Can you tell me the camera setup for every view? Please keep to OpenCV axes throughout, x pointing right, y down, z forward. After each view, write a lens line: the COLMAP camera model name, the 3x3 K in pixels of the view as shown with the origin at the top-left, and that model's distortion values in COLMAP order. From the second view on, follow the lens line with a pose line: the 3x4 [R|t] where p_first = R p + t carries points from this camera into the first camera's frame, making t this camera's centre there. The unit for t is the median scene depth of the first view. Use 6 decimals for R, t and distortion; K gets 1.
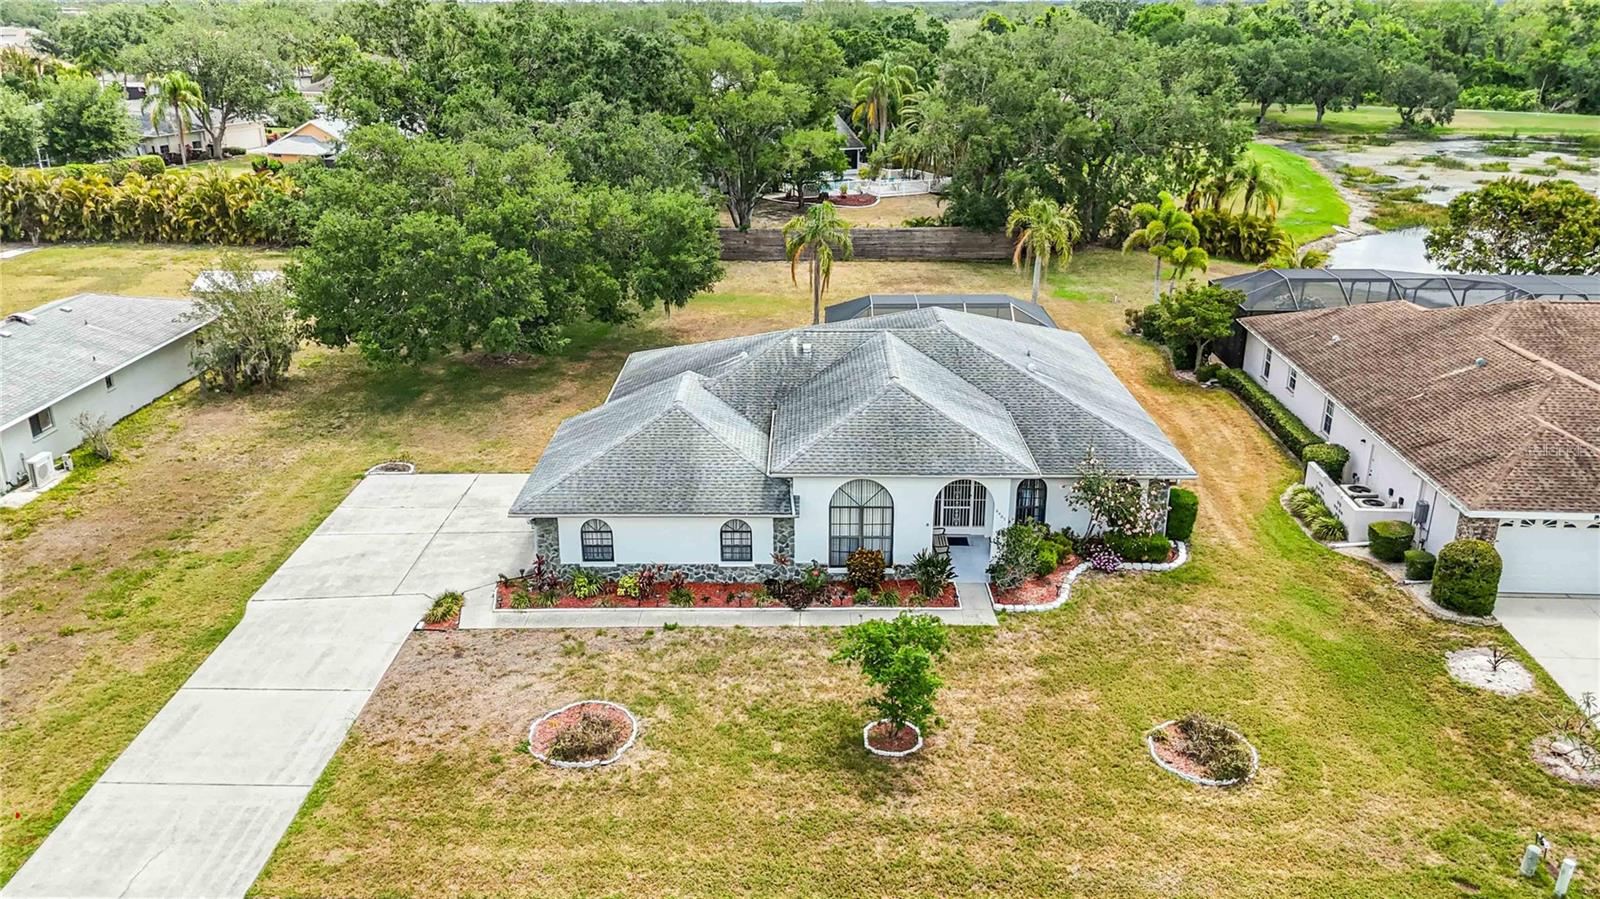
lens RADIAL K [[1198.6, 0, 798.0], [0, 1198.6, 441.3], [0, 0, 1]] dist [0.057533, -0.050066]
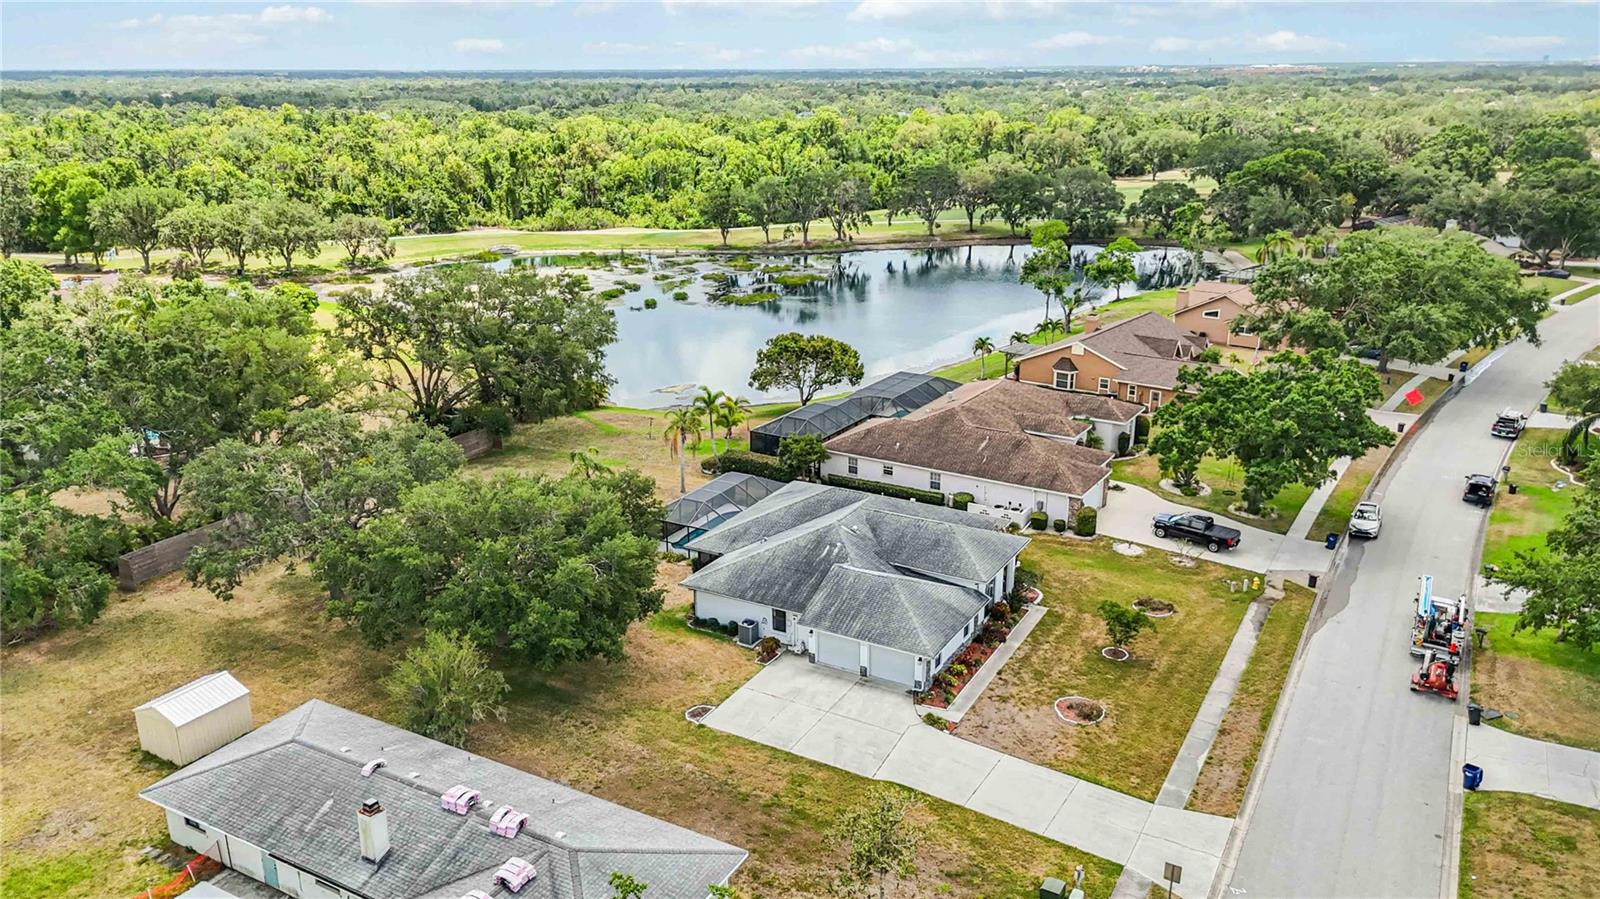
lens RADIAL K [[1177.1, 0, 802.9], [0, 1177.1, 446.2], [0, 0, 1]] dist [0.065258, -0.061841]
pose [[0.480816, -0.267951, 0.834876, -1.675843], [0.305244, 0.943754, 0.127101, -0.508685], [-0.821975, 0.193728, 0.535562, 0.141358]]
